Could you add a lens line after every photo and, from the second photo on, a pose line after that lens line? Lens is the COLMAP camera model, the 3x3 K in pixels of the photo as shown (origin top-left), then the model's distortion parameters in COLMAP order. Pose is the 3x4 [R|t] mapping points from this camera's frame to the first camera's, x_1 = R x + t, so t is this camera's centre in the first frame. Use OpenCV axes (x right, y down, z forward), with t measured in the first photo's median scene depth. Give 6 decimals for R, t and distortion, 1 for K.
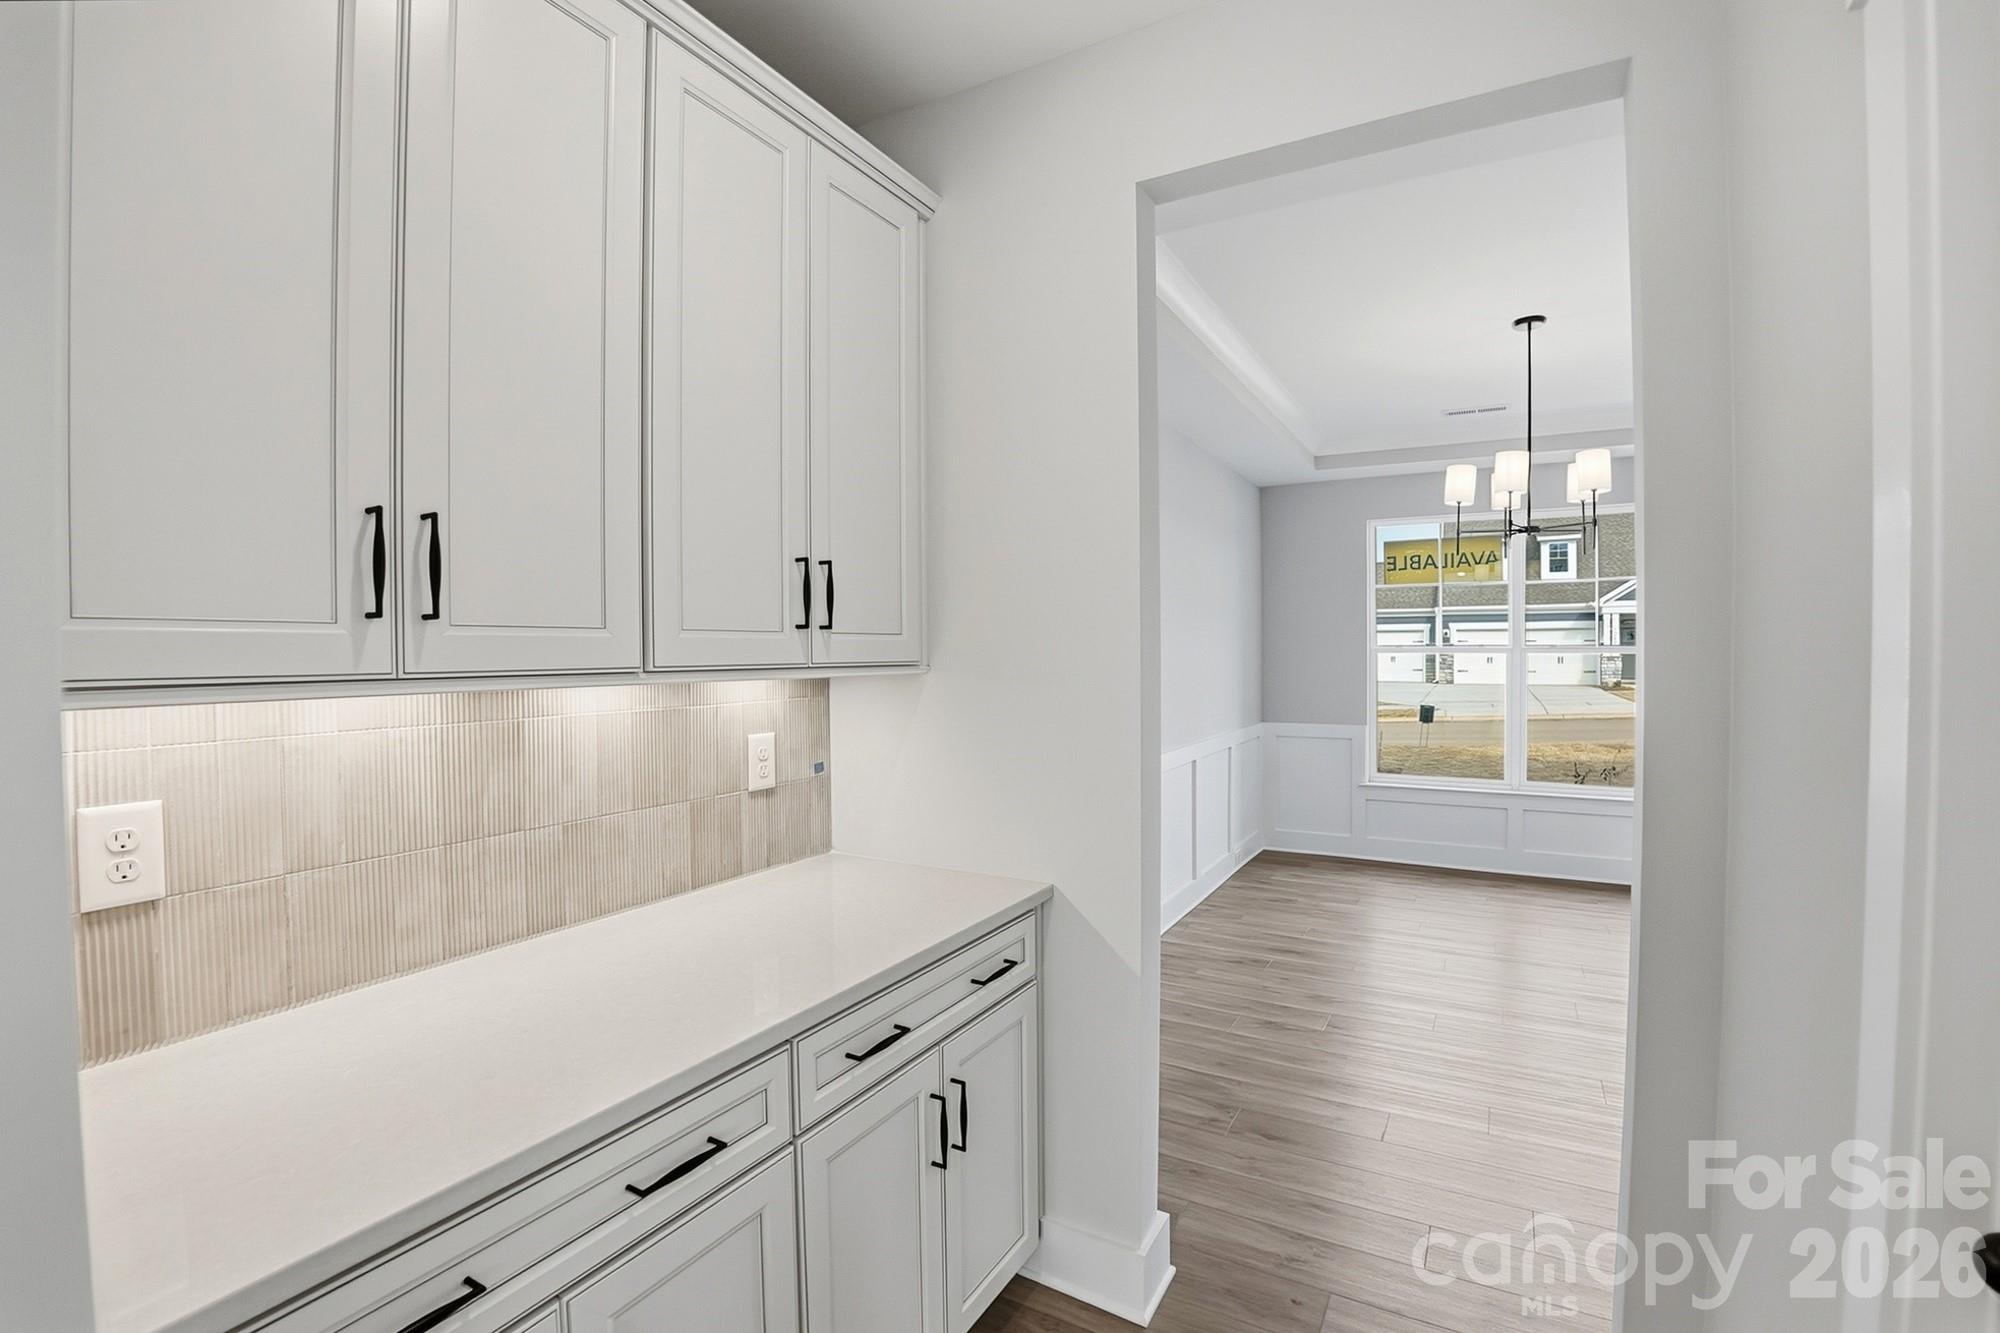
lens RADIAL K [[887.6, 0, 992.8], [0, 887.6, 677.4], [0, 0, 1]] dist [-0.070484, 0.017386]
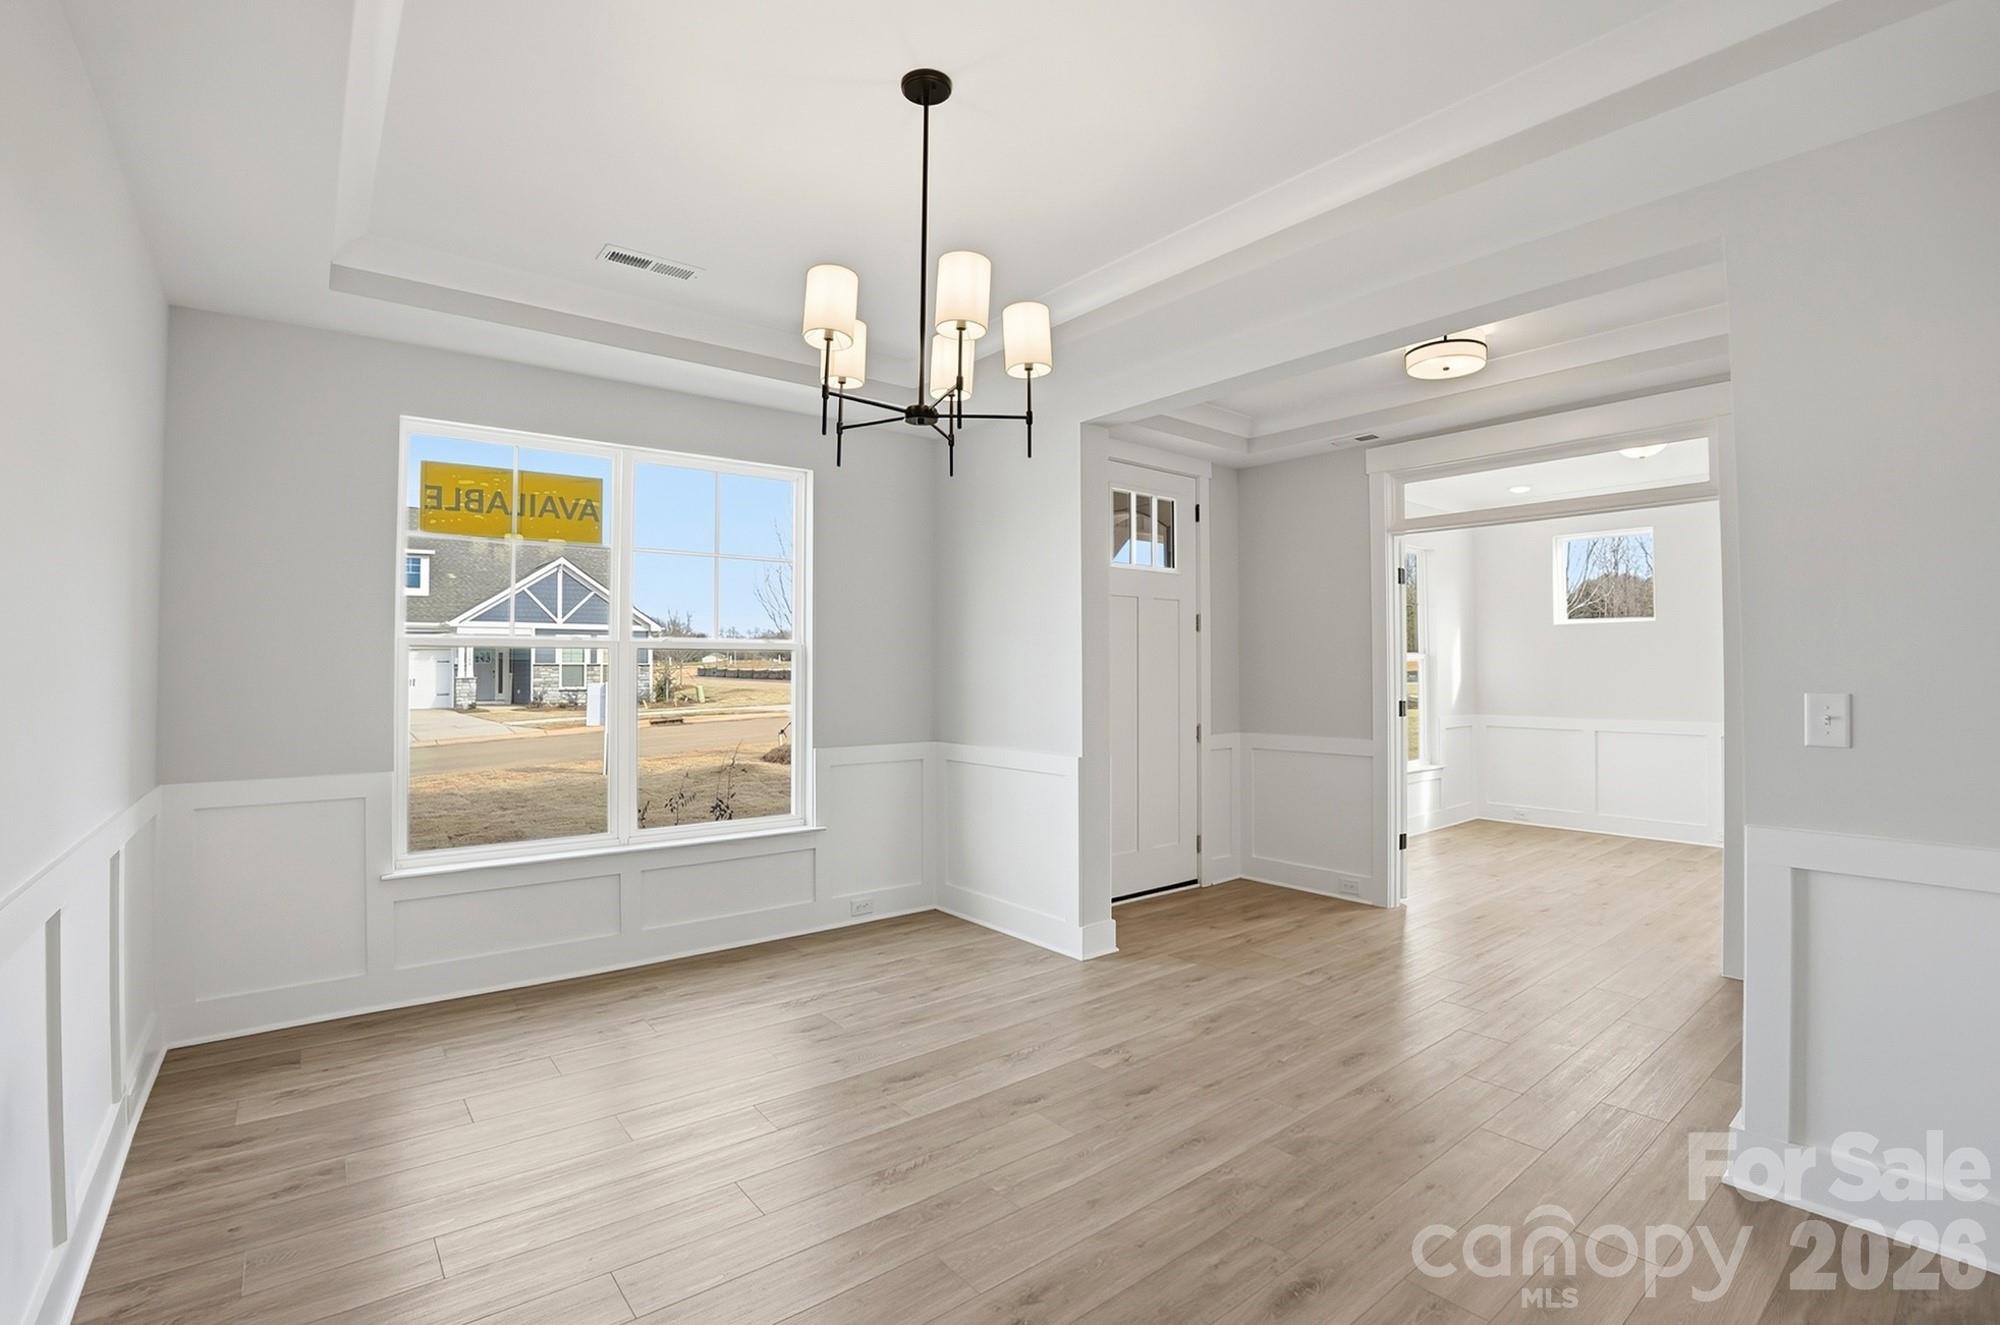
lens RADIAL K [[900.8, 0, 984.3], [0, 900.8, 655.3], [0, 0, 1]] dist [-0.067621, 0.018057]
pose [[0.370605, 0.017856, 0.928619, 0.038318], [0.033234, 0.998920, -0.032471, 0.010092], [-0.928196, 0.042896, 0.369611, 0.425223]]
